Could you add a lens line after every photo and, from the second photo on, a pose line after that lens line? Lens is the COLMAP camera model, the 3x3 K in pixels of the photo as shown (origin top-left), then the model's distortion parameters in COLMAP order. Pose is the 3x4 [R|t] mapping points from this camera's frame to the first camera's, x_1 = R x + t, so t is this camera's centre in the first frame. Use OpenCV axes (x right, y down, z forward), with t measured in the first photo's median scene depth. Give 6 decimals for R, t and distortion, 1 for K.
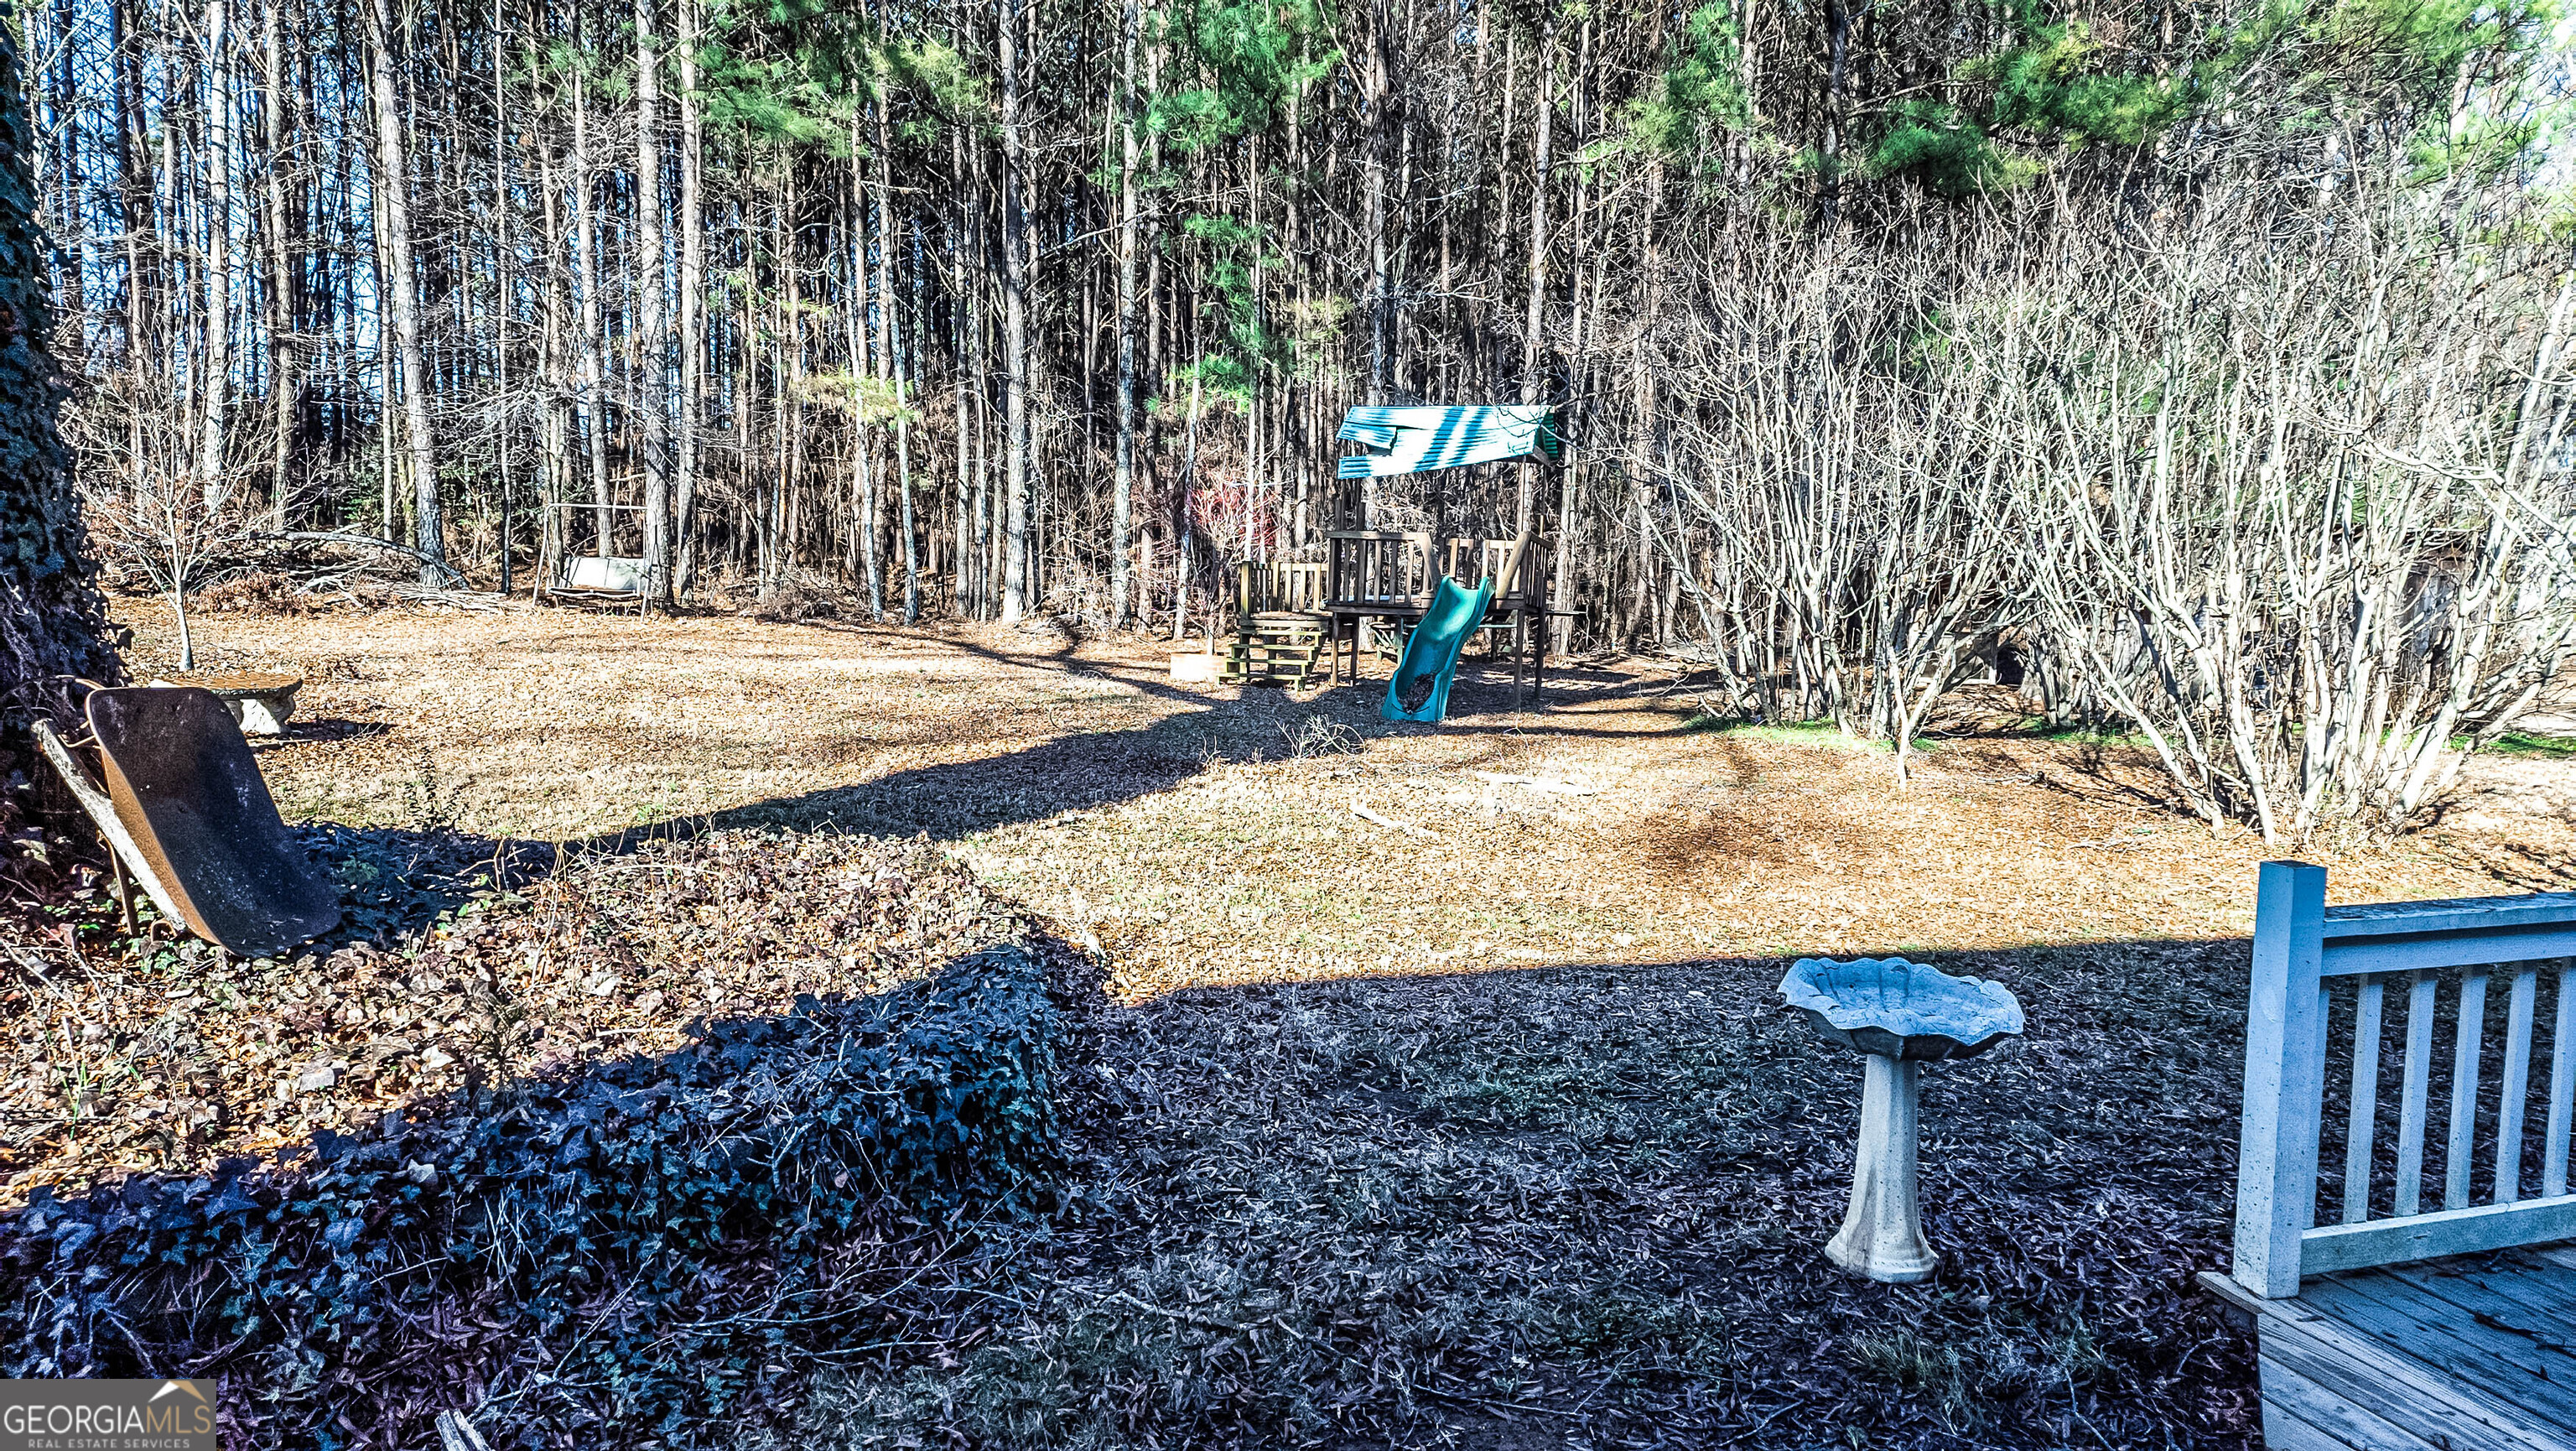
lens RADIAL K [[1716.5, 0, 1277.2], [0, 1716.5, 744.0], [0, 0, 1]] dist [0.072898, -0.062943]
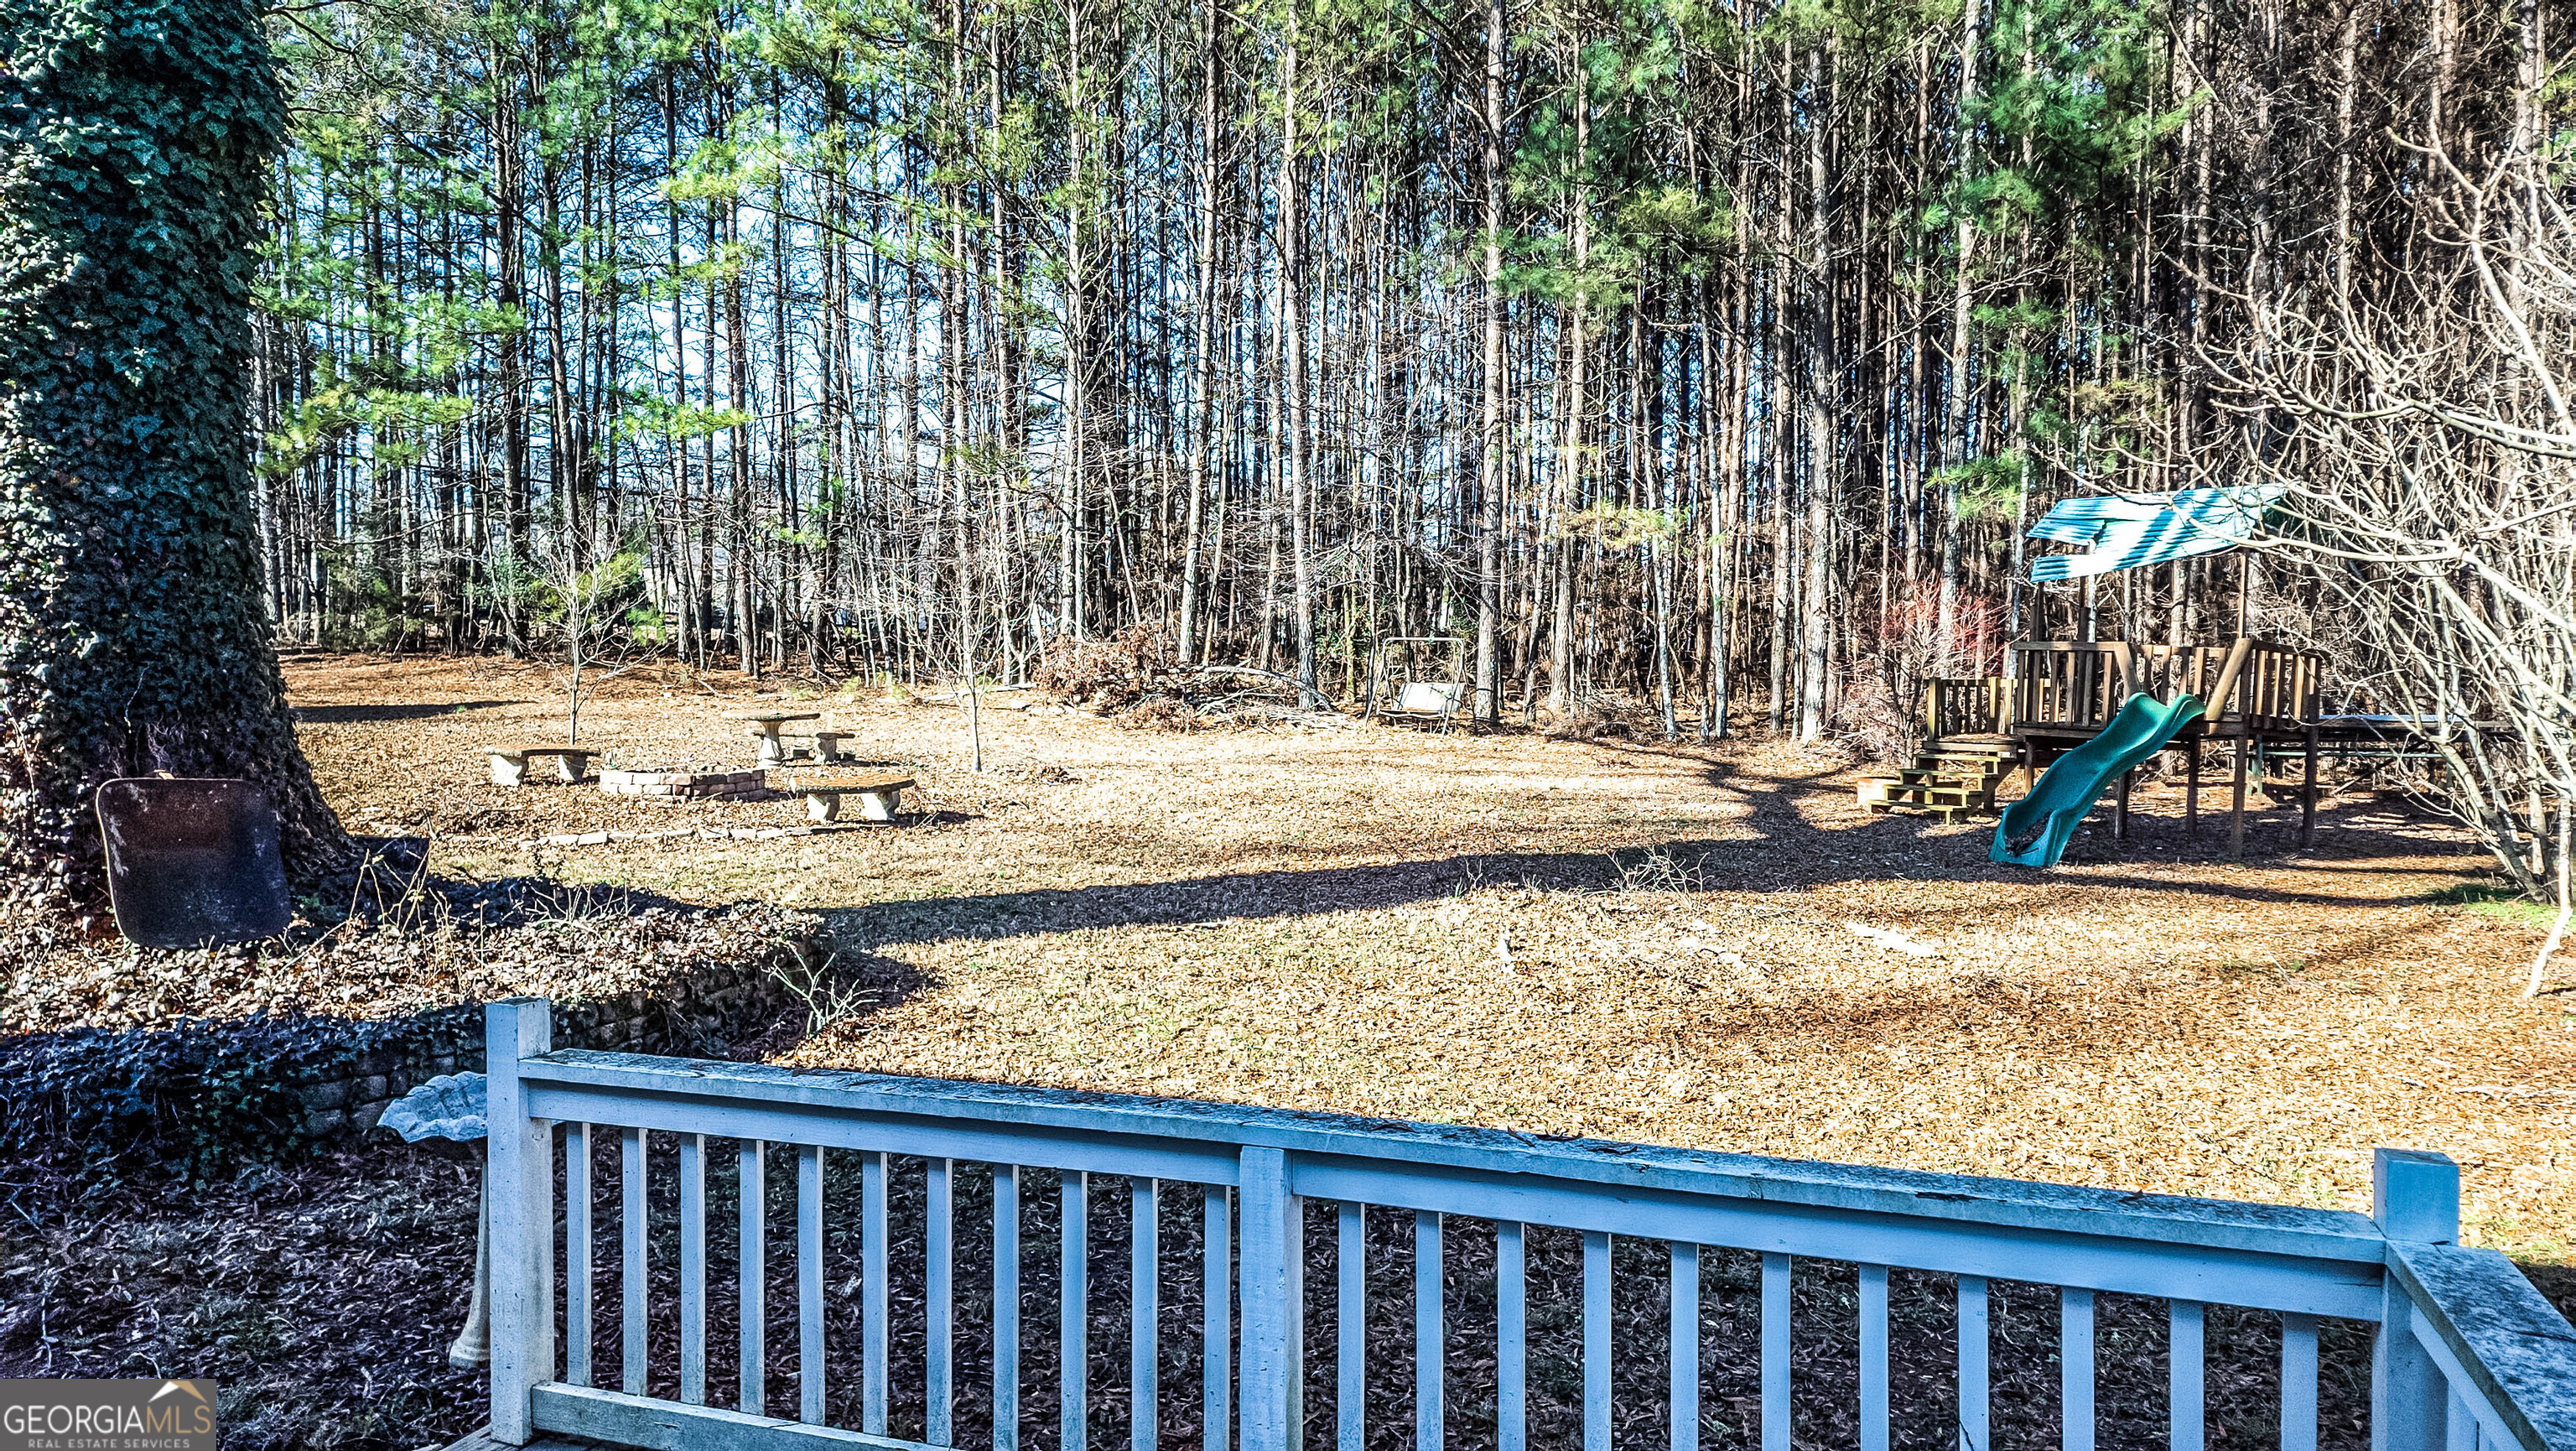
lens RADIAL K [[1716.5, 0, 1277.2], [0, 1716.5, 744.0], [0, 0, 1]] dist [0.072898, -0.062943]
pose [[0.778703, 0.013318, -0.627251, 0.248522], [-0.055390, 0.997330, -0.047589, -0.009217], [0.624943, 0.071801, 0.777362, 0.075539]]
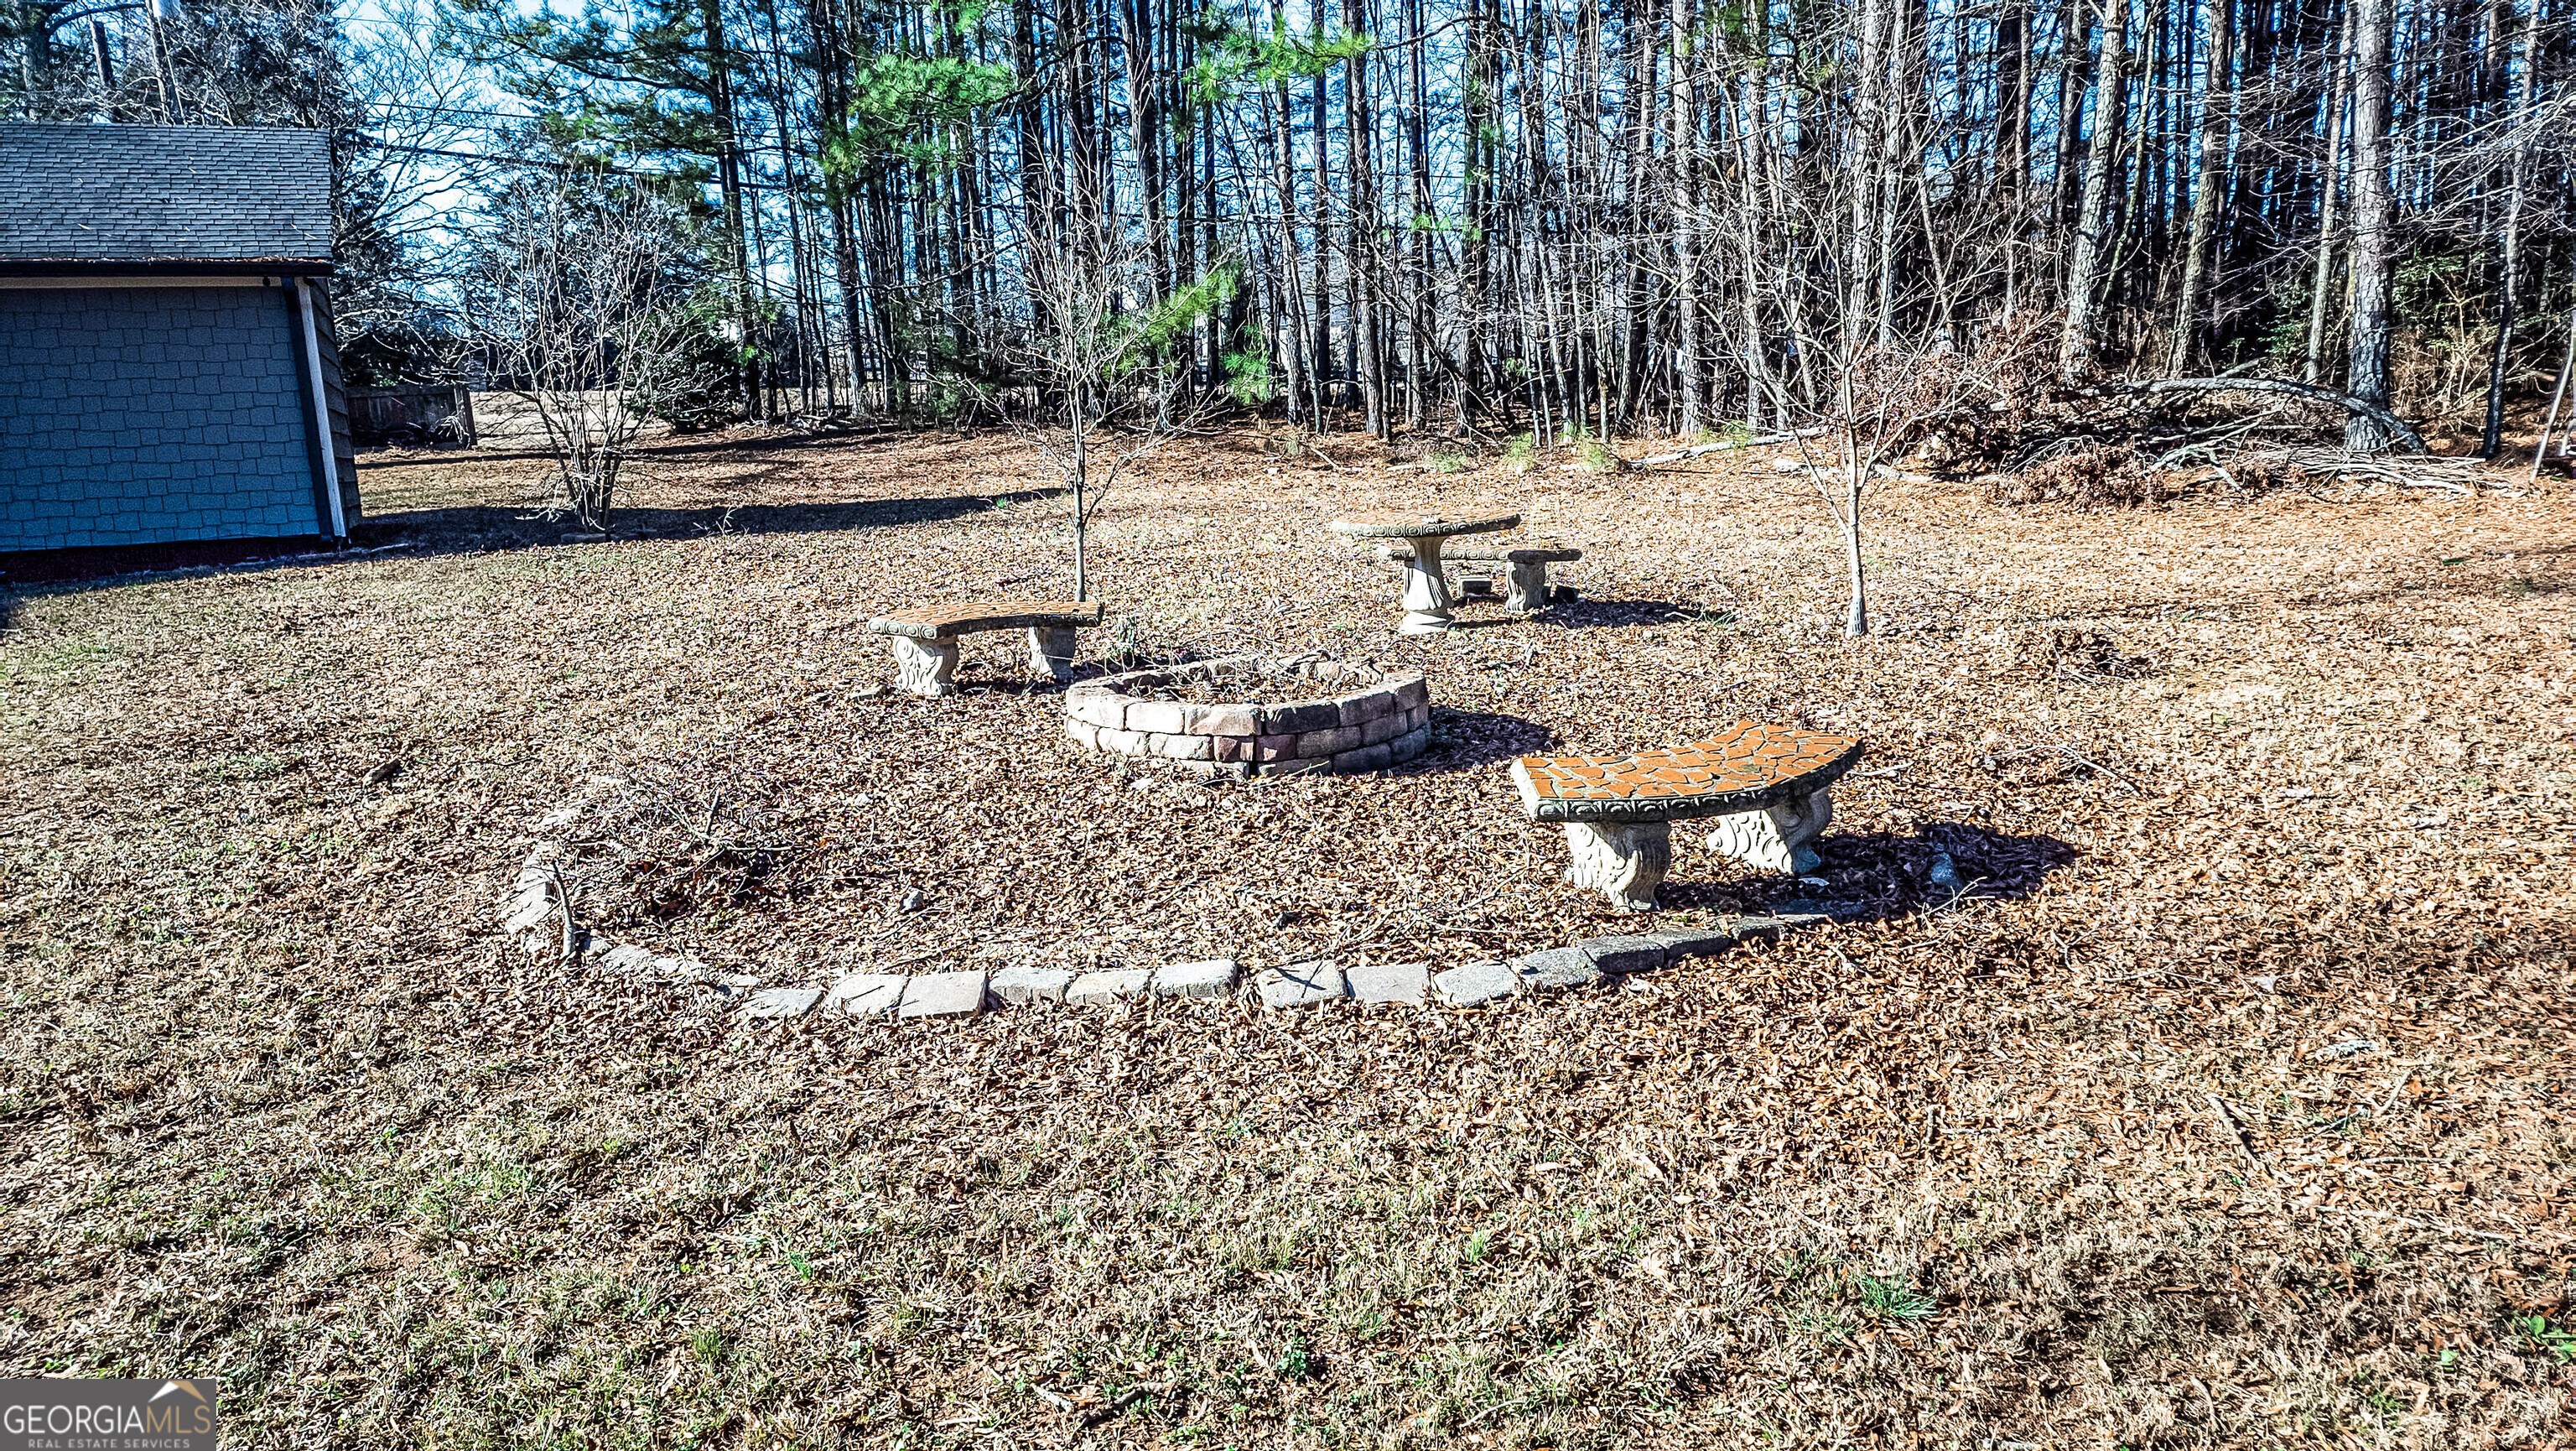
lens RADIAL K [[1716.5, 0, 1277.2], [0, 1716.5, 744.0], [0, 0, 1]] dist [0.072898, -0.062943]
pose [[0.513388, 0.114789, -0.850445, -0.132139], [-0.036416, 0.993035, 0.112051, -0.041876], [0.857384, -0.026556, 0.513992, 0.329724]]
